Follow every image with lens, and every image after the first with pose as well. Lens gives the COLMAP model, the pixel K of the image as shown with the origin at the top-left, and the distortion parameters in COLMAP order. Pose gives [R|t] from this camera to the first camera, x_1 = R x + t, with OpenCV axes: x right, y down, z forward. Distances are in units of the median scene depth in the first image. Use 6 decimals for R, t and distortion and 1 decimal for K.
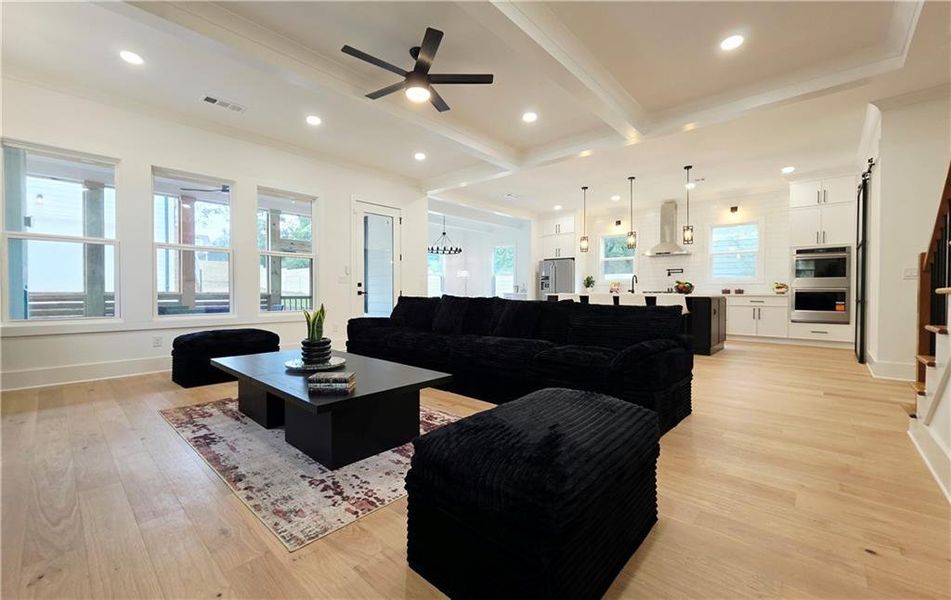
lens RADIAL K [[381.2, 0, 474.6], [0, 381.2, 297.5], [0, 0, 1]] dist [0.001826, -0.000008]
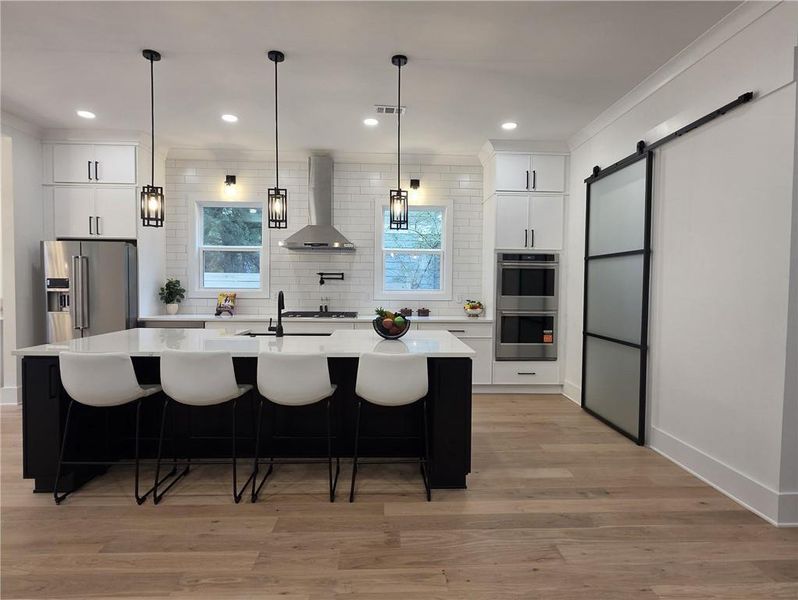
lens RADIAL K [[425.0, 0, 399.0], [0, 425.0, 300.0], [0, 0, 1]] dist [-0.003886, -0.000109]
pose [[0.717349, -0.019806, 0.696432, 0.162927], [0.001274, 0.999631, 0.027116, -0.055594], [-0.696712, -0.018565, 0.717110, 0.510273]]
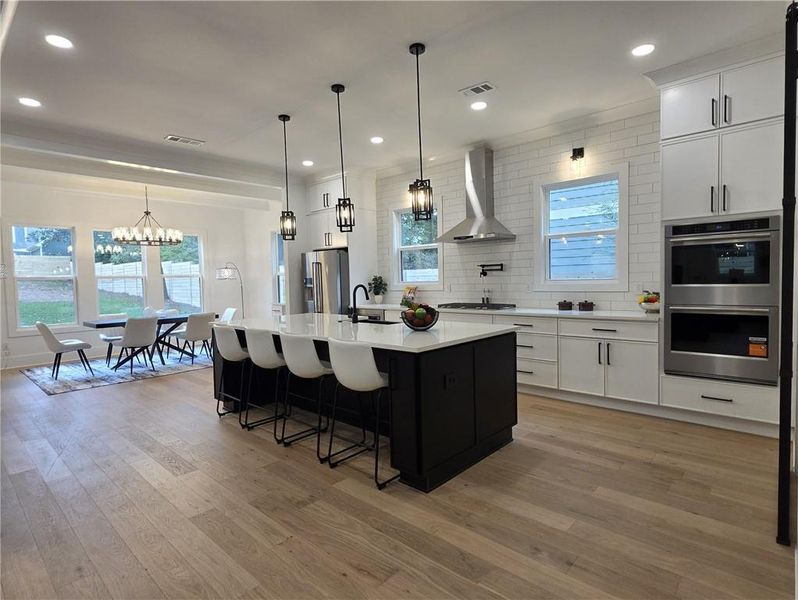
lens RADIAL K [[425.0, 0, 399.0], [0, 425.0, 300.0], [0, 0, 1]] dist [-0.003886, -0.000109]
pose [[0.999609, -0.024499, -0.013477, 0.435189], [0.024958, 0.999074, 0.035045, -0.051278], [0.012606, -0.035367, 0.999295, 0.396017]]
